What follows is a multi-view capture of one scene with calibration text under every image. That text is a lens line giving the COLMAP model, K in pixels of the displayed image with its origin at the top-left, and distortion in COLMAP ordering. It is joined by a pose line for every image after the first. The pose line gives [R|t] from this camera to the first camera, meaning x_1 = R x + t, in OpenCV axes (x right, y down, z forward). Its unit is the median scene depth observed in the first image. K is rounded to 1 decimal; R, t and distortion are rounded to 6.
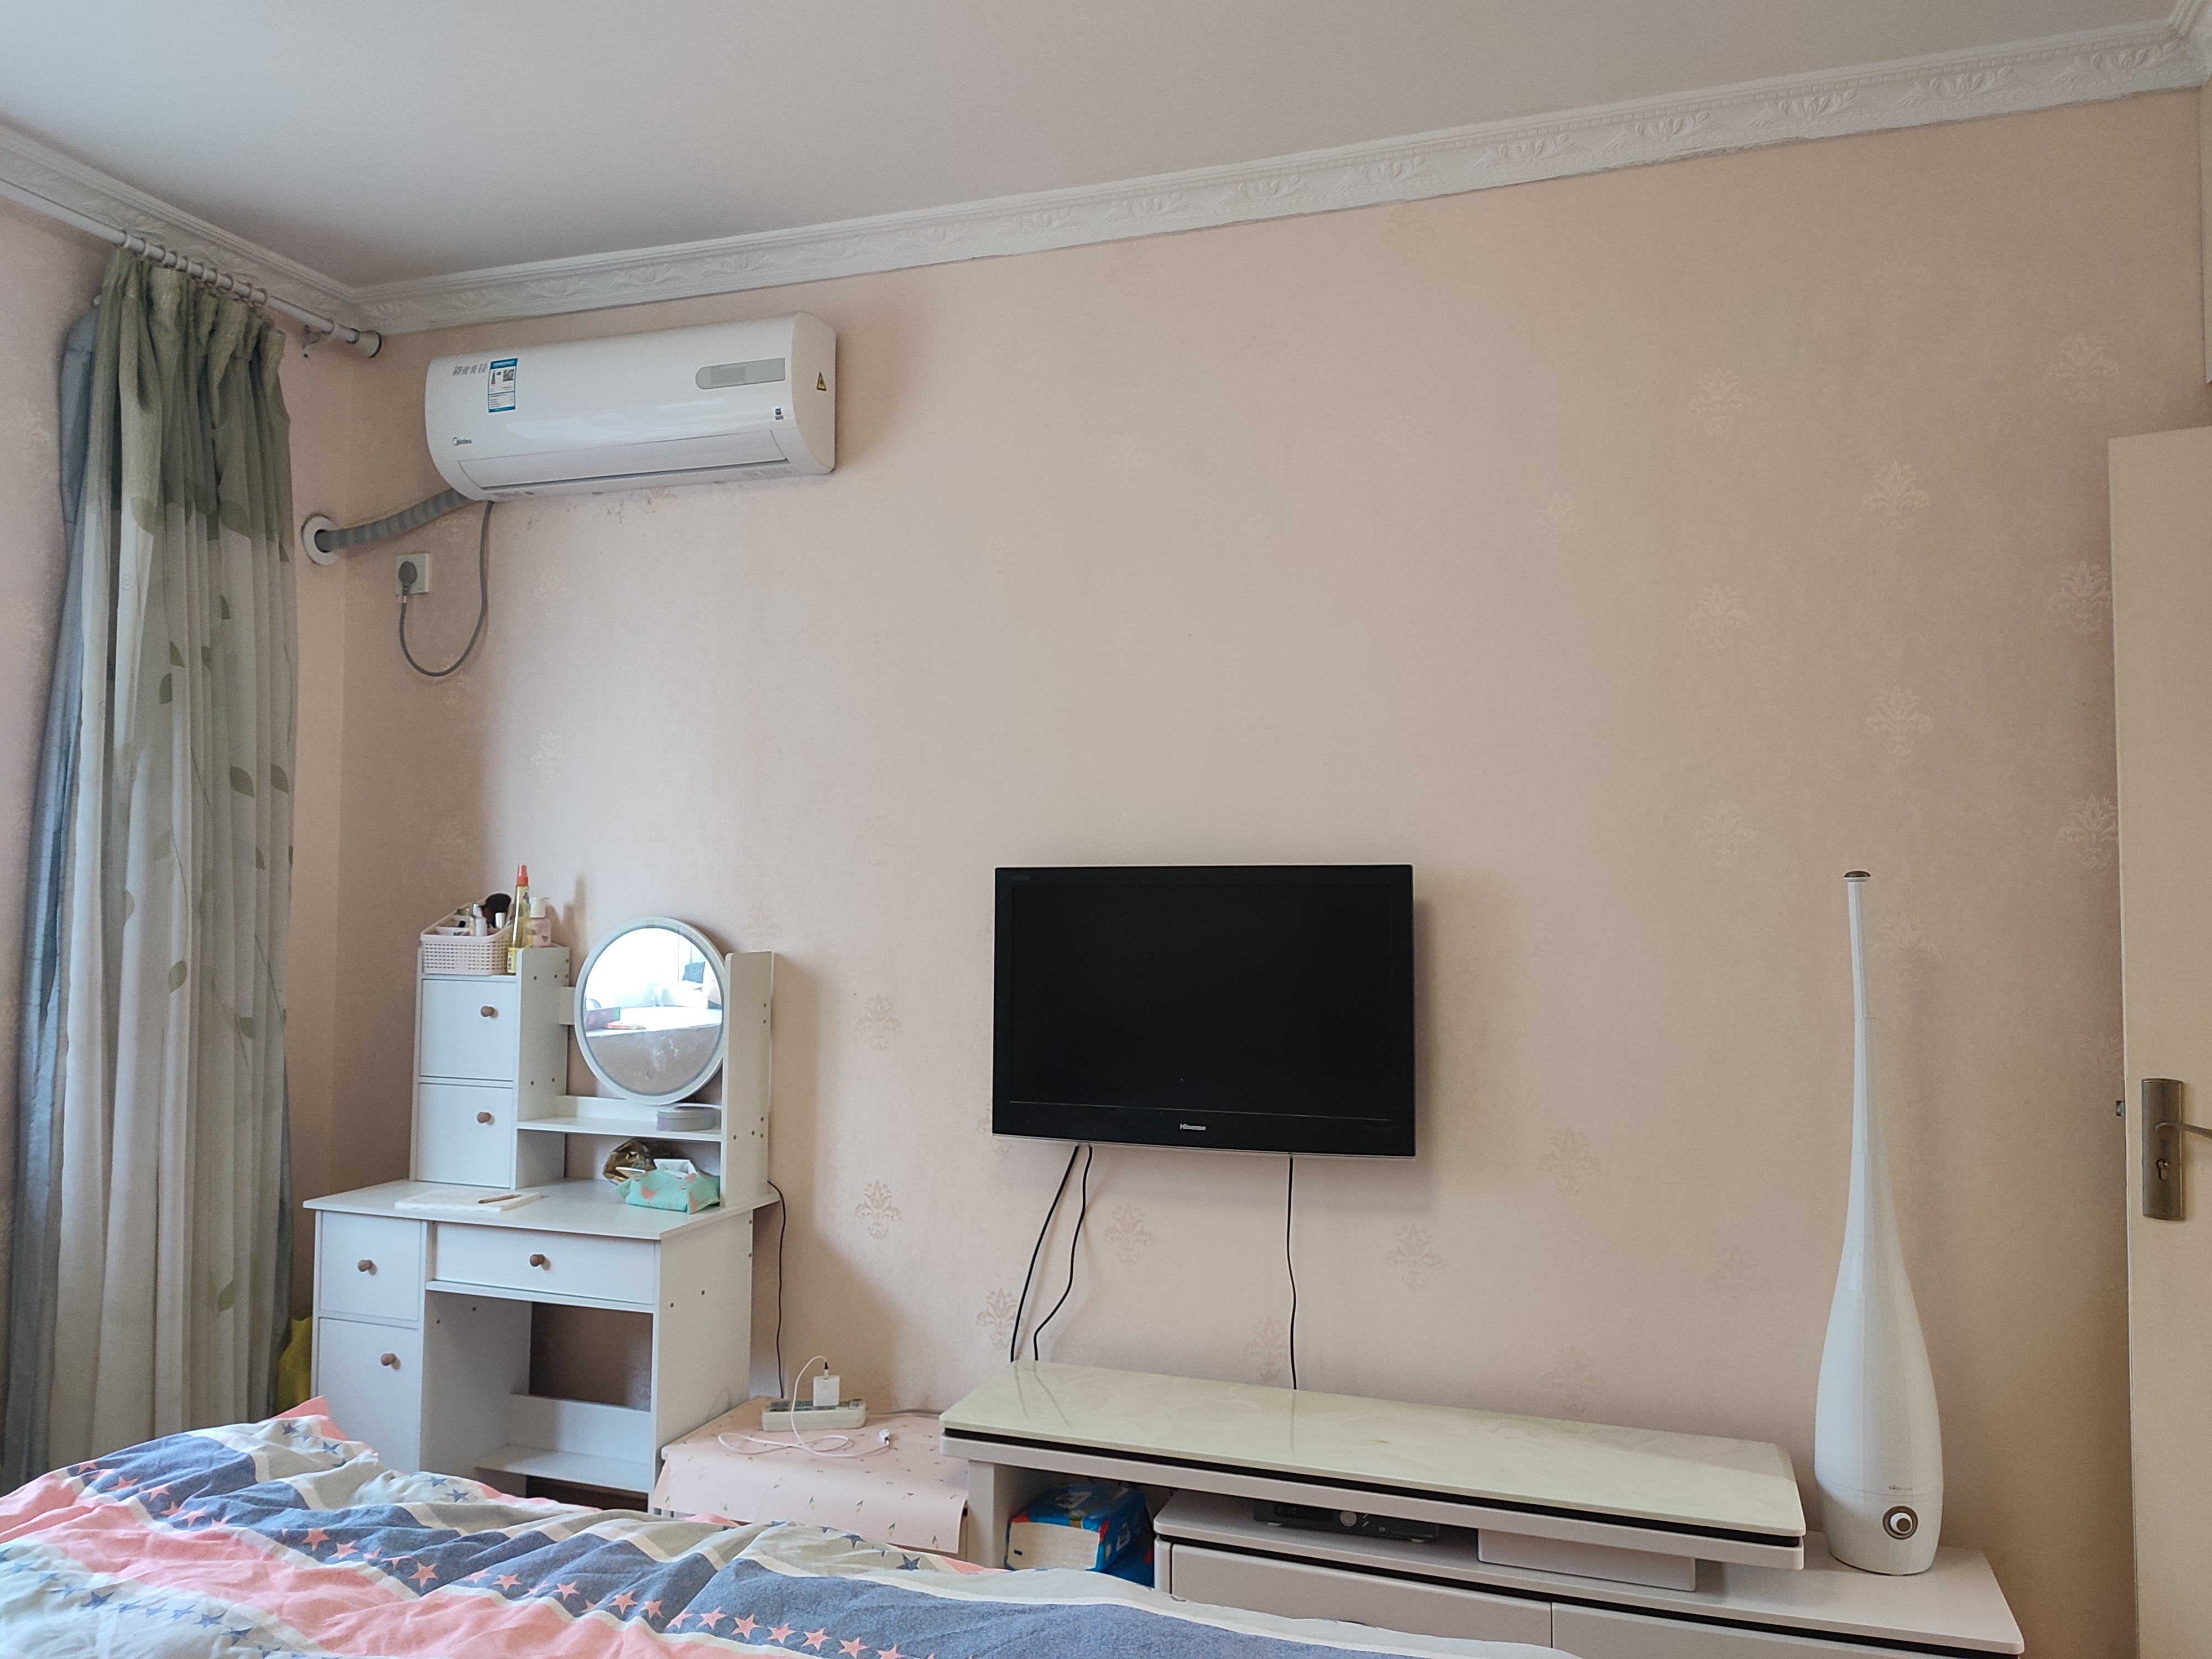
lens RADIAL K [[1596.2, 0, 1107.4], [0, 1596.2, 831.8], [0, 0, 1]] dist [0.007058, 0.001283]
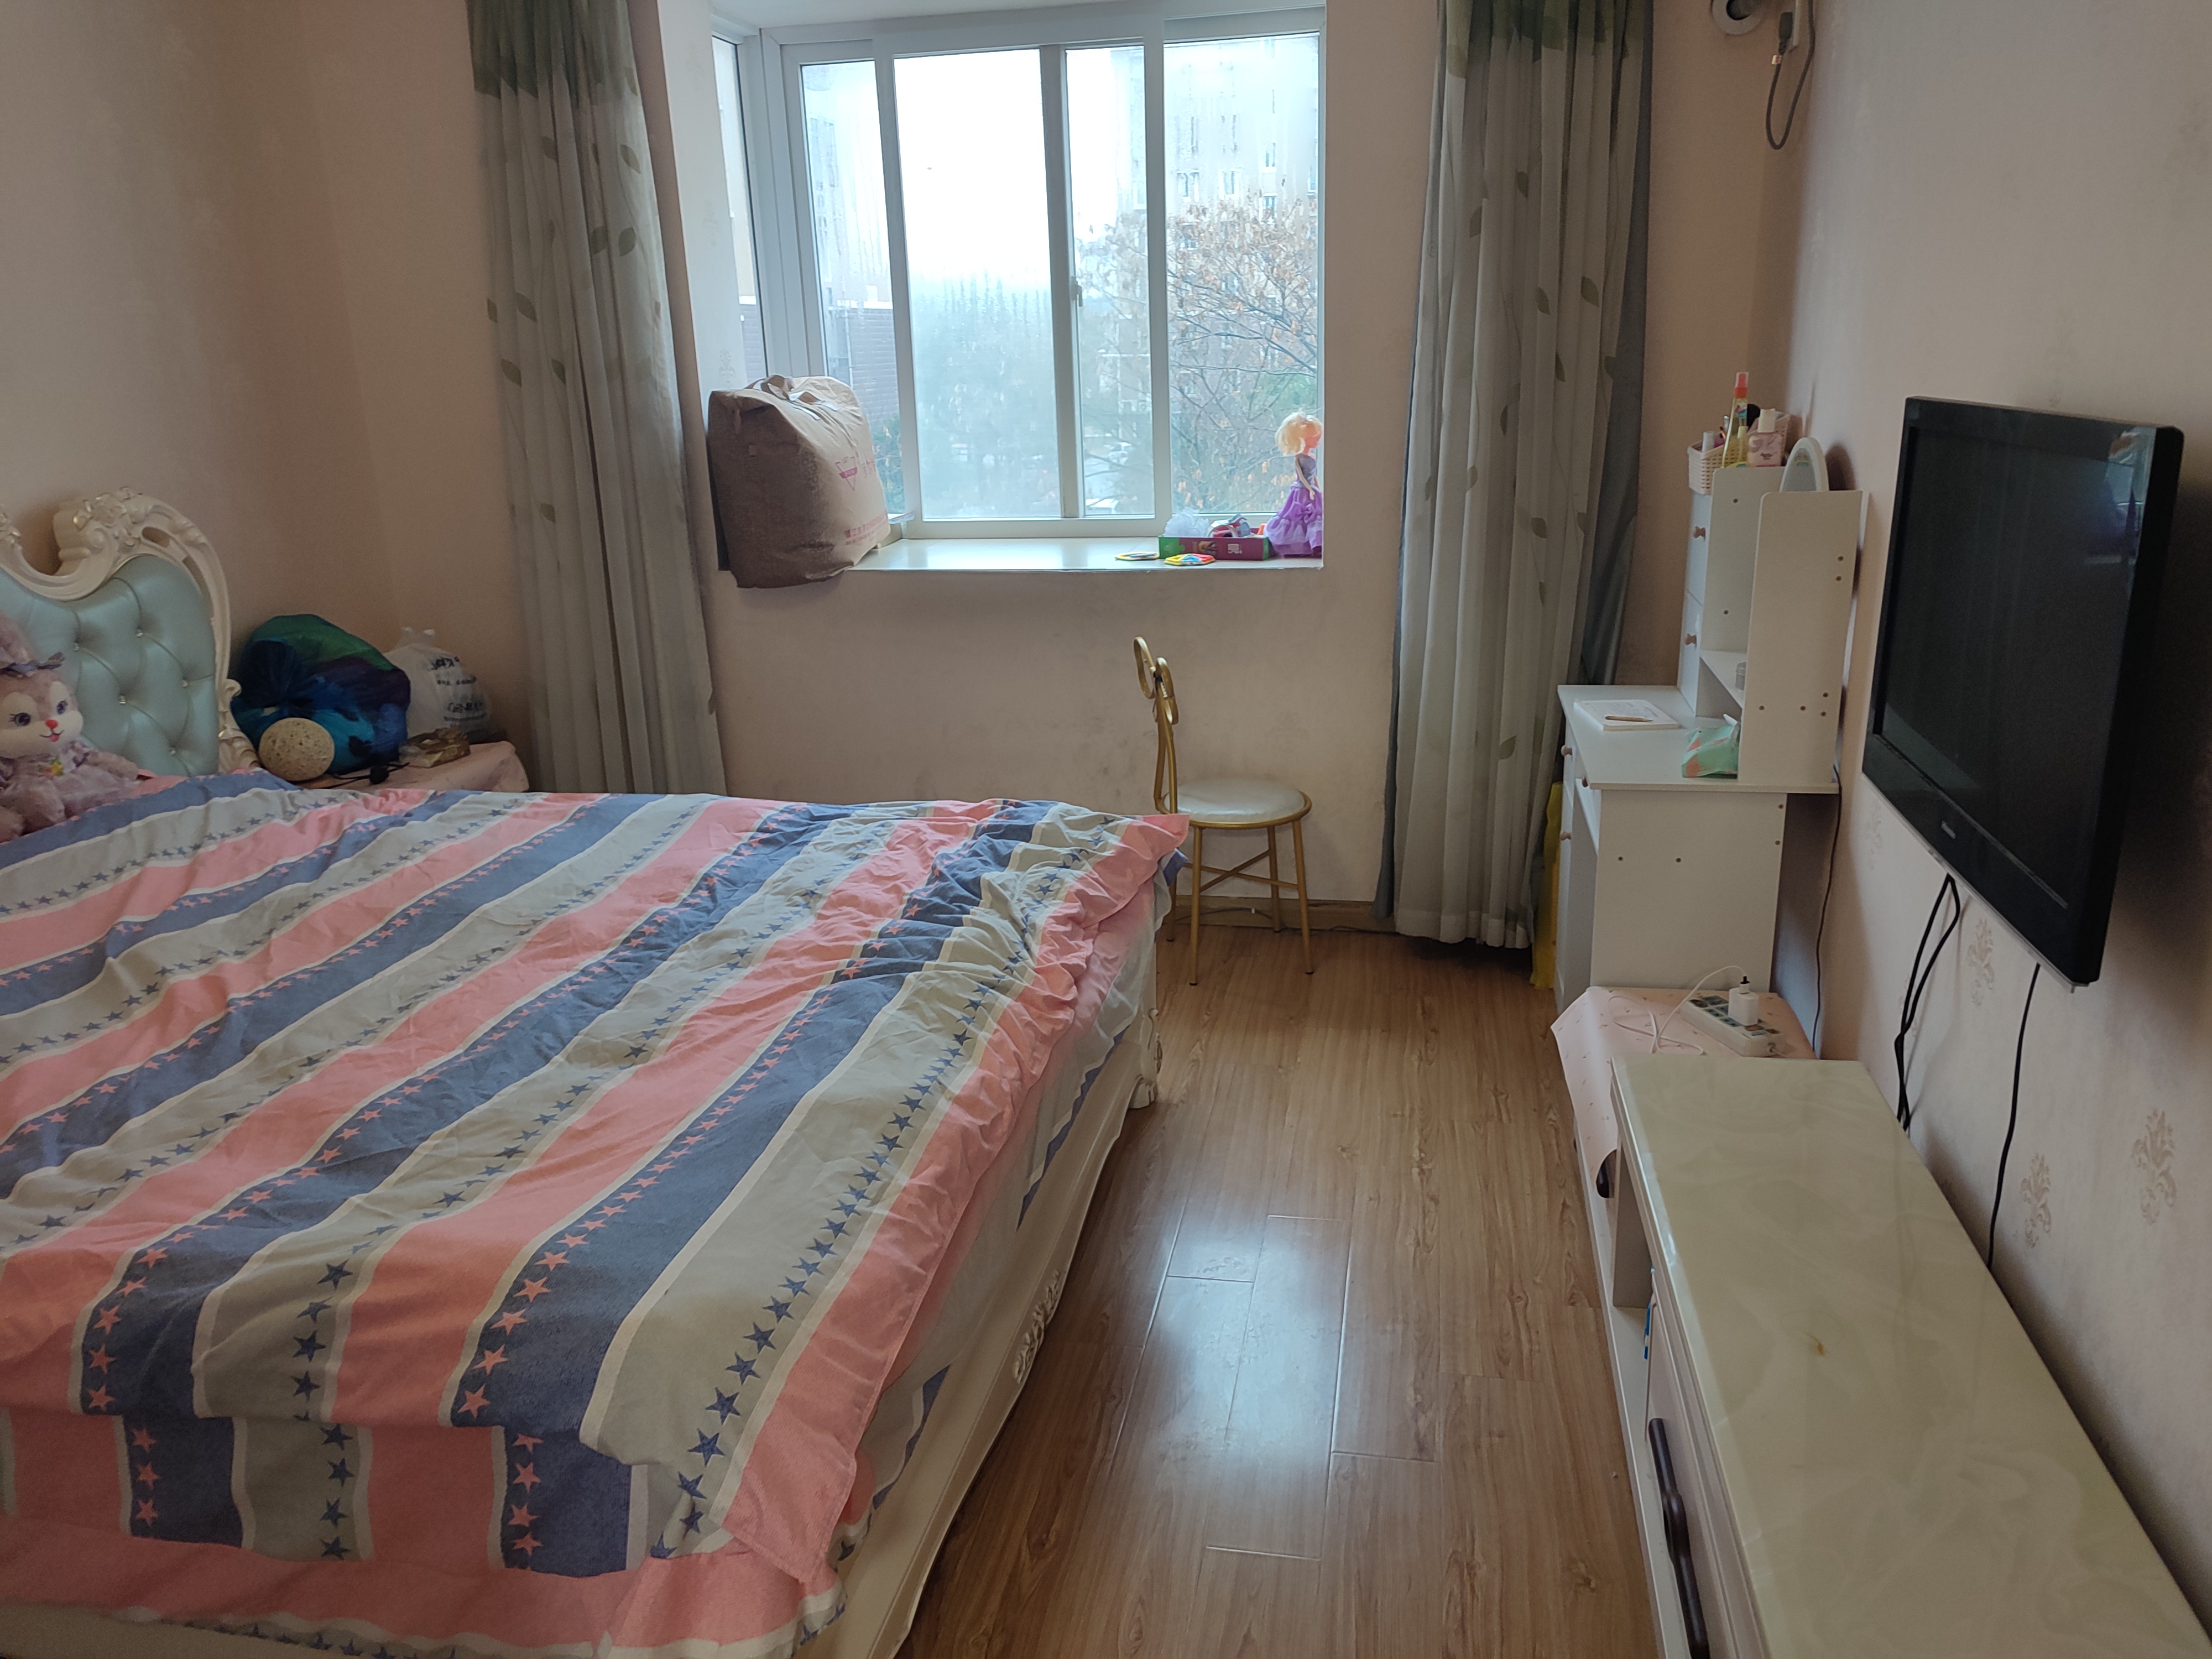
lens RADIAL K [[1596.2, 0, 1107.4], [0, 1596.2, 831.8], [0, 0, 1]] dist [0.007058, 0.001283]
pose [[0.140931, 0.280347, -0.949497, 0.592229], [0.082789, 0.952372, 0.293485, -0.032220], [0.986552, -0.119969, 0.111010, 0.564766]]
